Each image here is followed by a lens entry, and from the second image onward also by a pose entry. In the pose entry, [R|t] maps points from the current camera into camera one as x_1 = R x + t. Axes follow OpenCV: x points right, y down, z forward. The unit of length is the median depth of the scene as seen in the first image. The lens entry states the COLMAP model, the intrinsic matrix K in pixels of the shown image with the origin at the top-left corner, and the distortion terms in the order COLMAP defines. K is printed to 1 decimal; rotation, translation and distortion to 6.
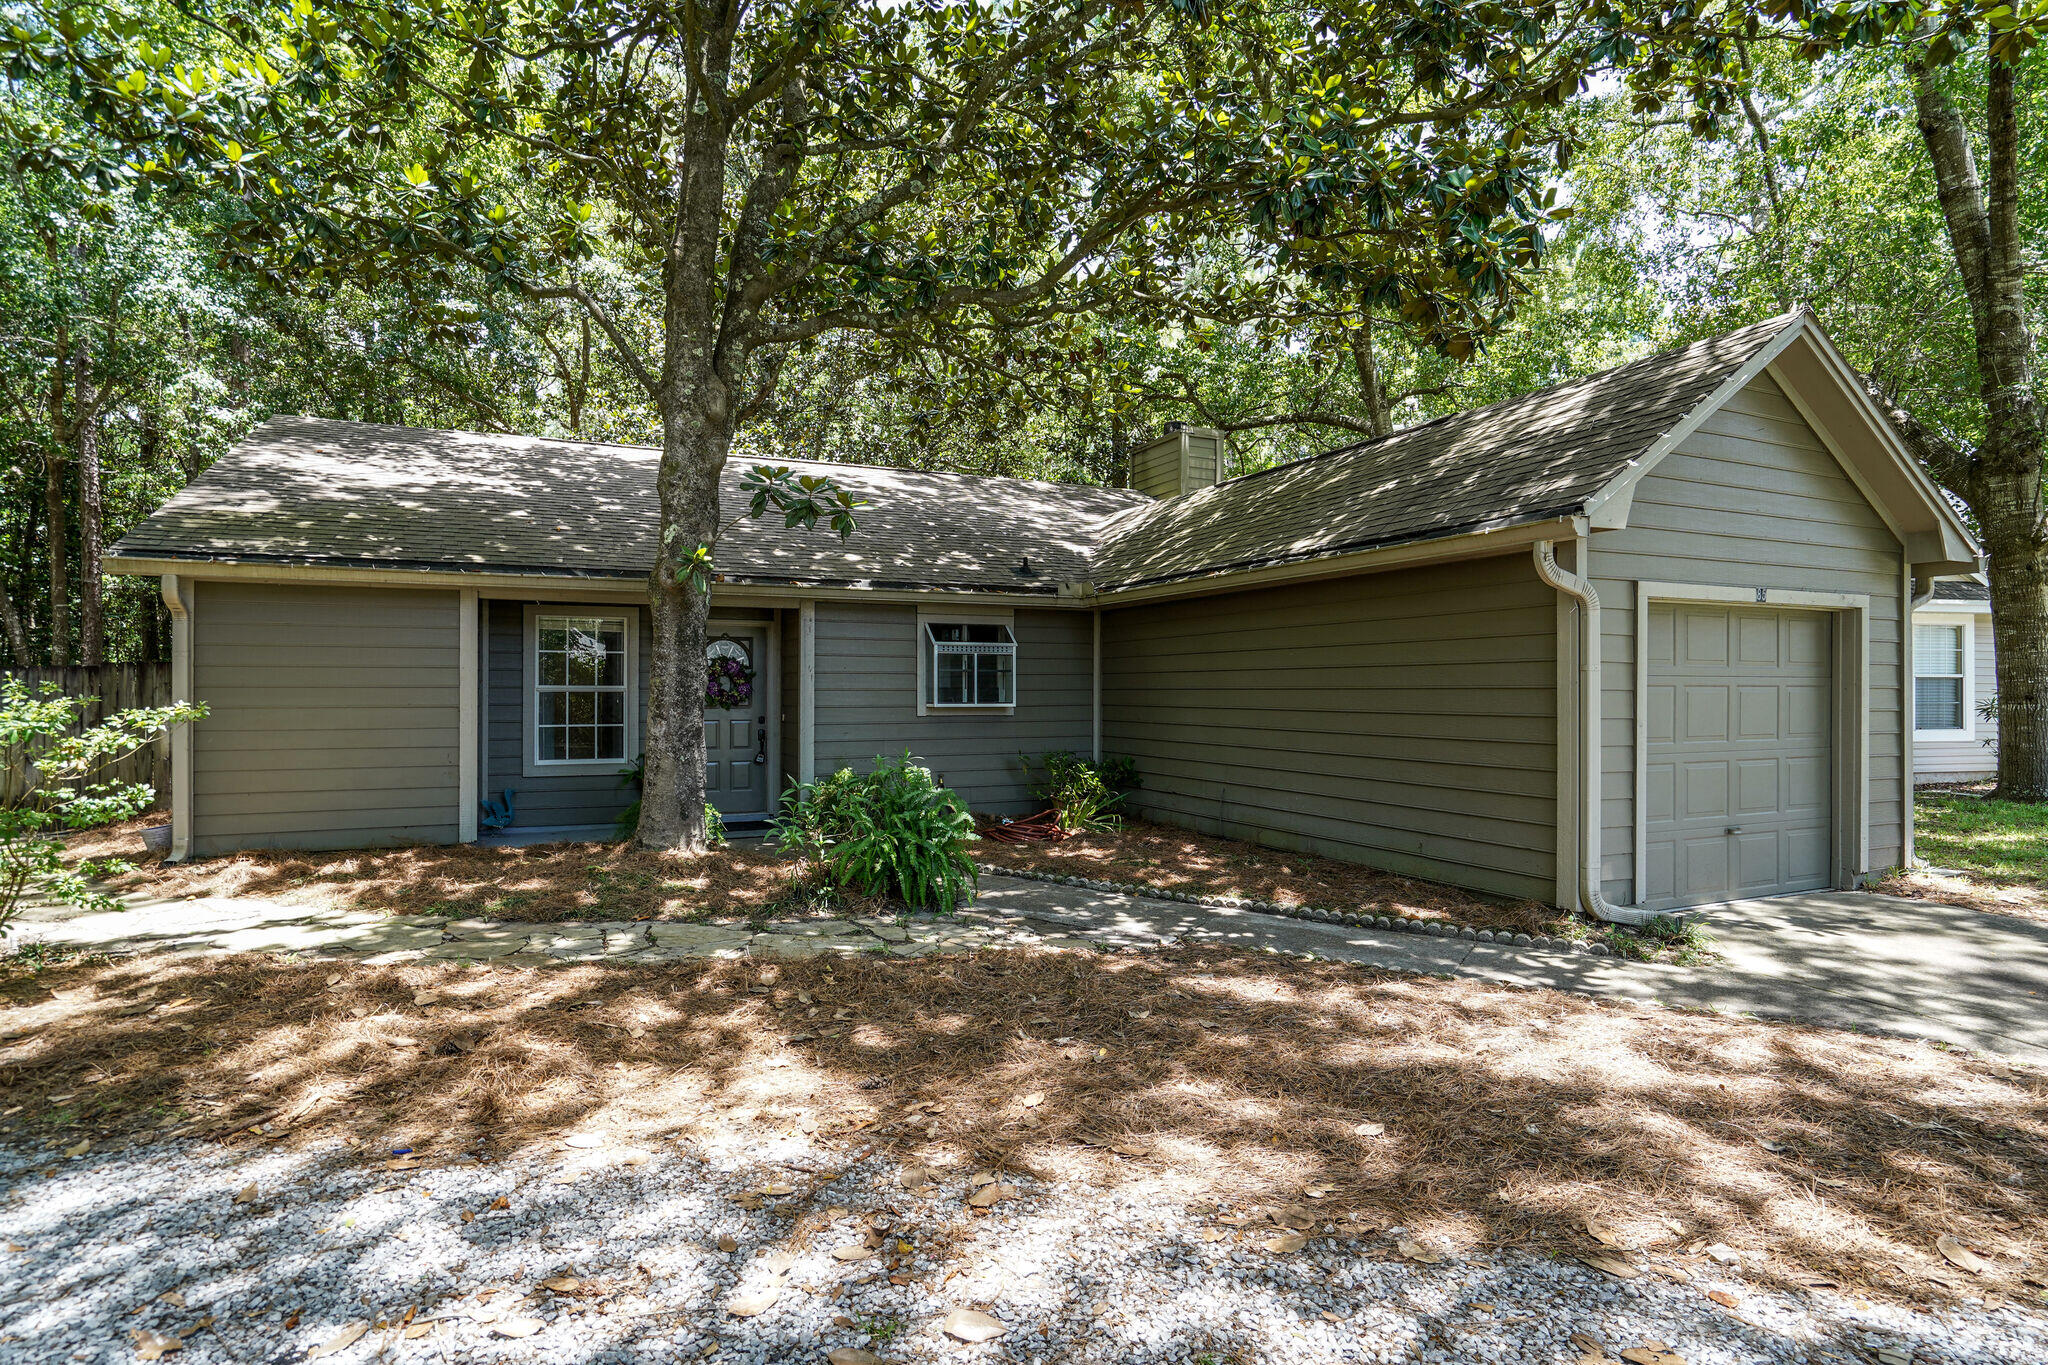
lens RADIAL K [[1072.7, 0, 1022.9], [0, 1072.7, 686.0], [0, 0, 1]] dist [-0.012622, 0.000024]
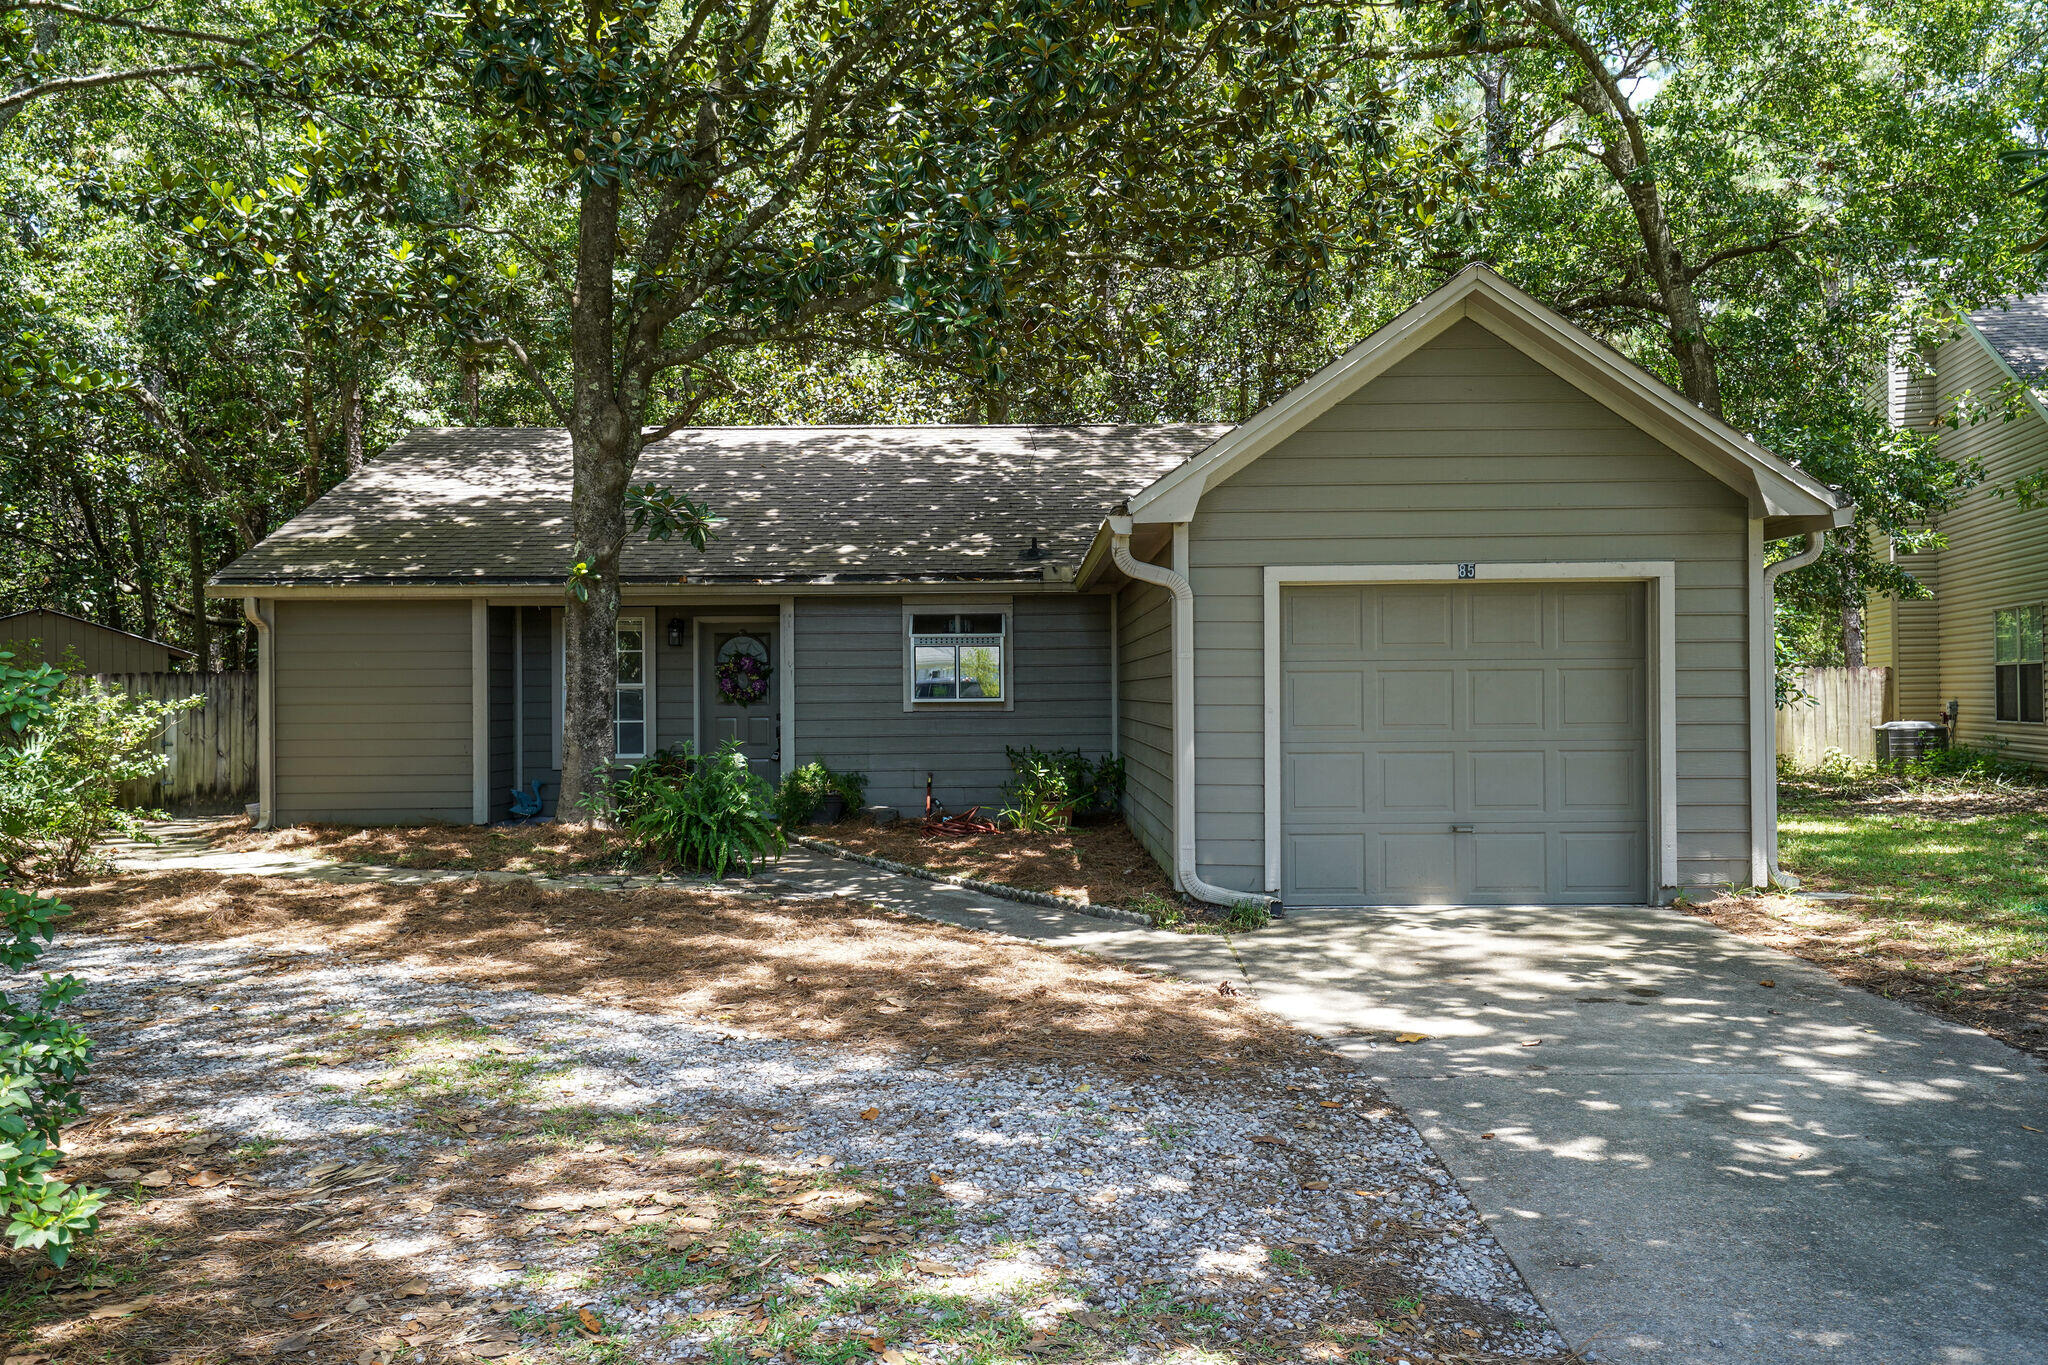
lens RADIAL K [[1735.8, 0, 1029.8], [0, 1735.8, 688.3], [0, 0, 1]] dist [0.101486, -0.000562]
pose [[0.903449, -0.008825, -0.428605, 0.832214], [0.009521, 0.999955, -0.000519, 0.010689], [0.428590, -0.003612, 0.903492, -0.438874]]
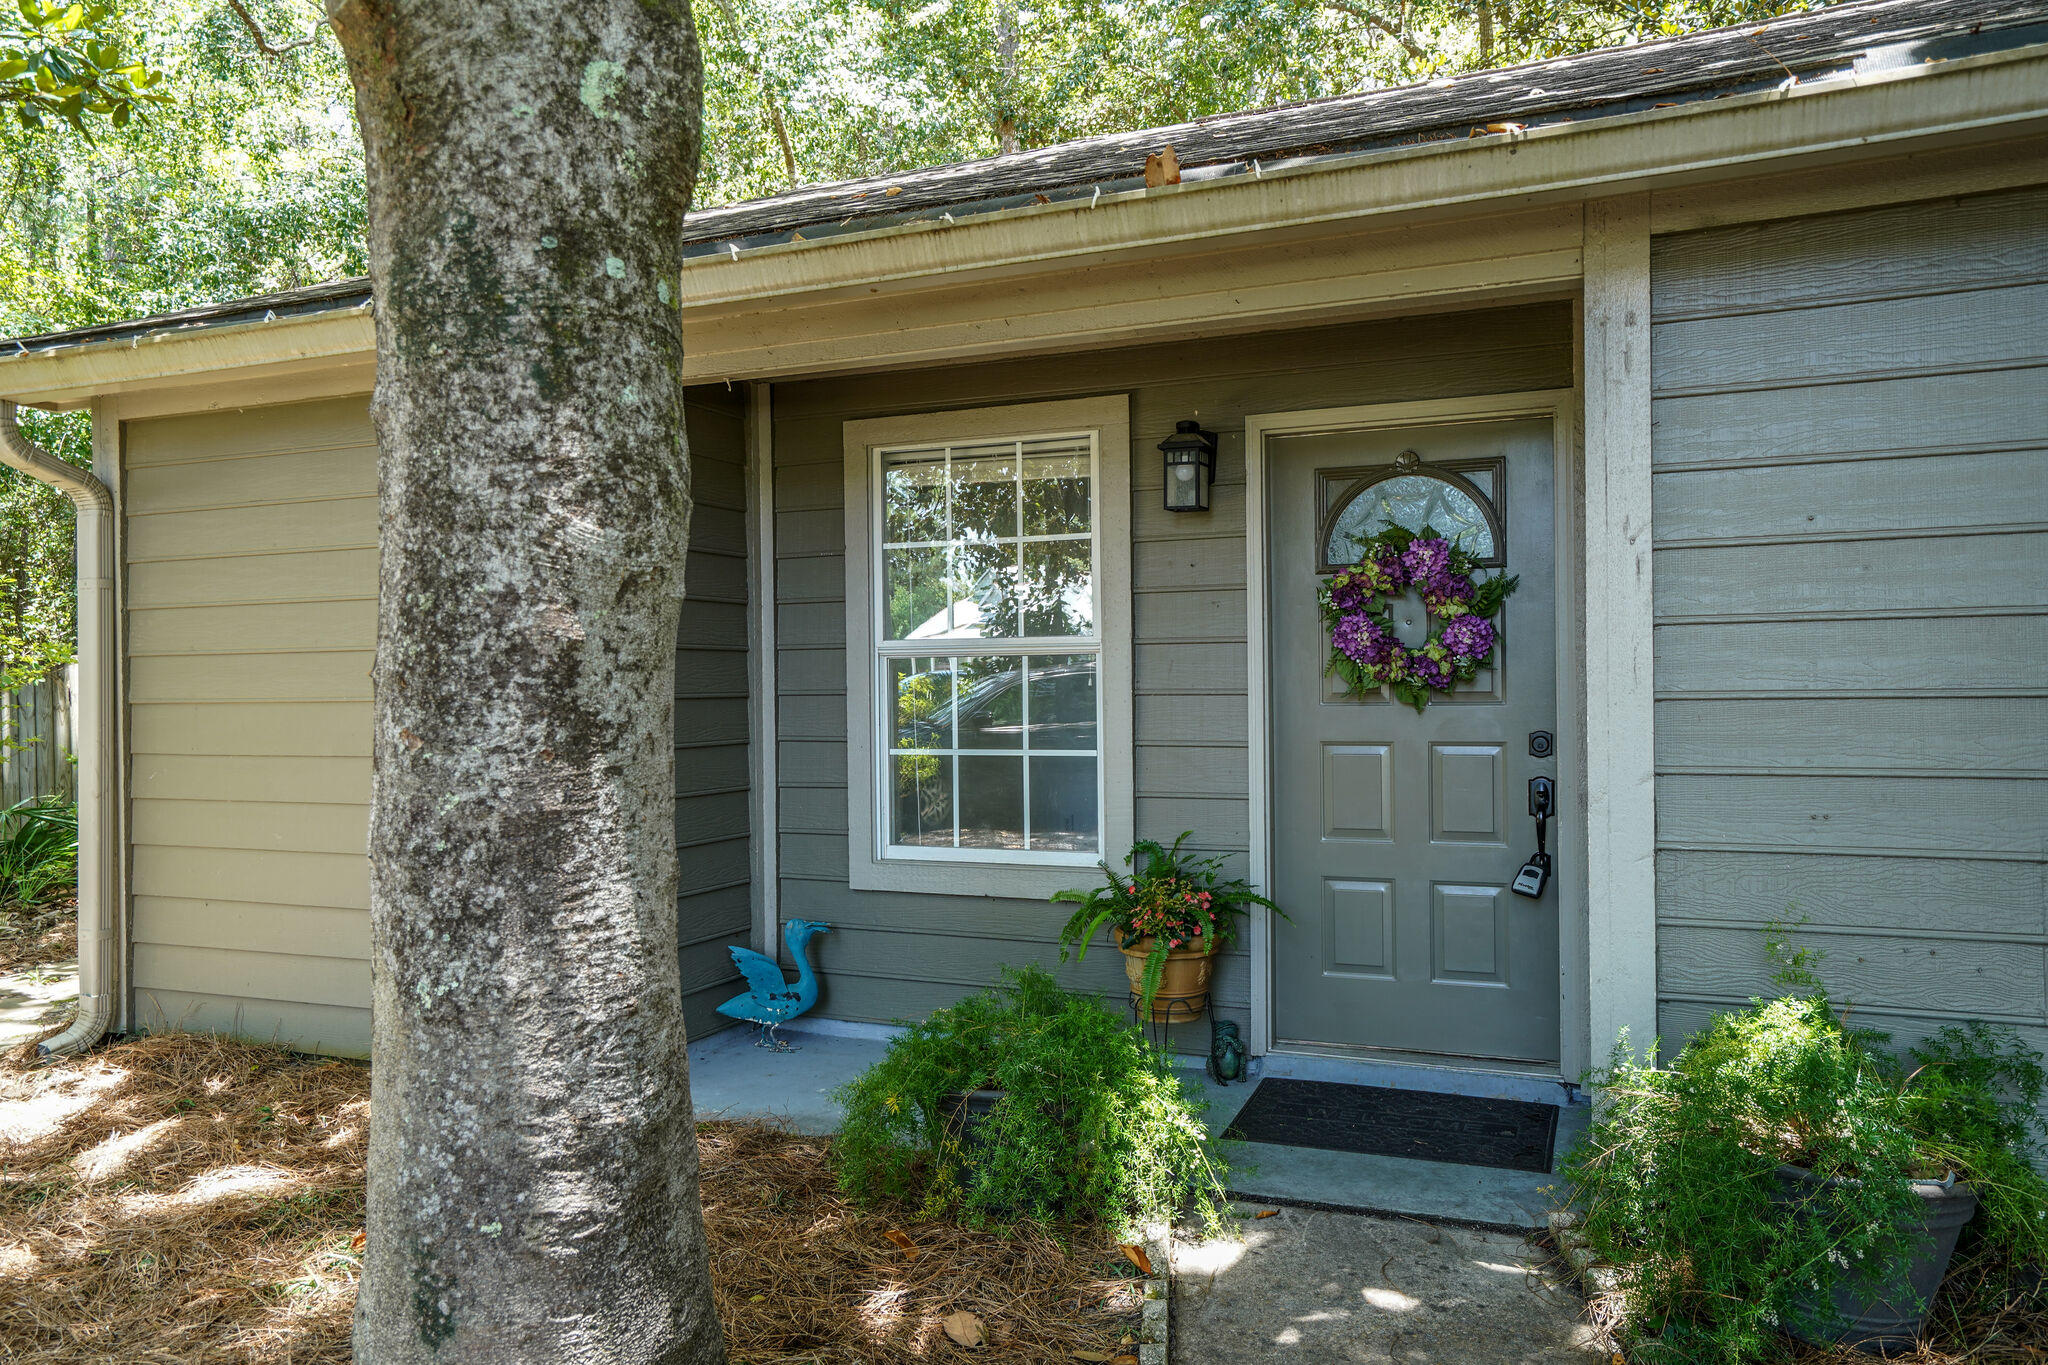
lens RADIAL K [[1431.9, 0, 1024.0], [0, 1431.9, 682.5], [0, 0, 1]] dist [0.000156, 0.000098]
pose [[0.671892, -0.009505, -0.740588, -0.070037], [0.014676, 0.999892, 0.000481, 0.016814], [0.740504, -0.011192, 0.671959, 0.827469]]
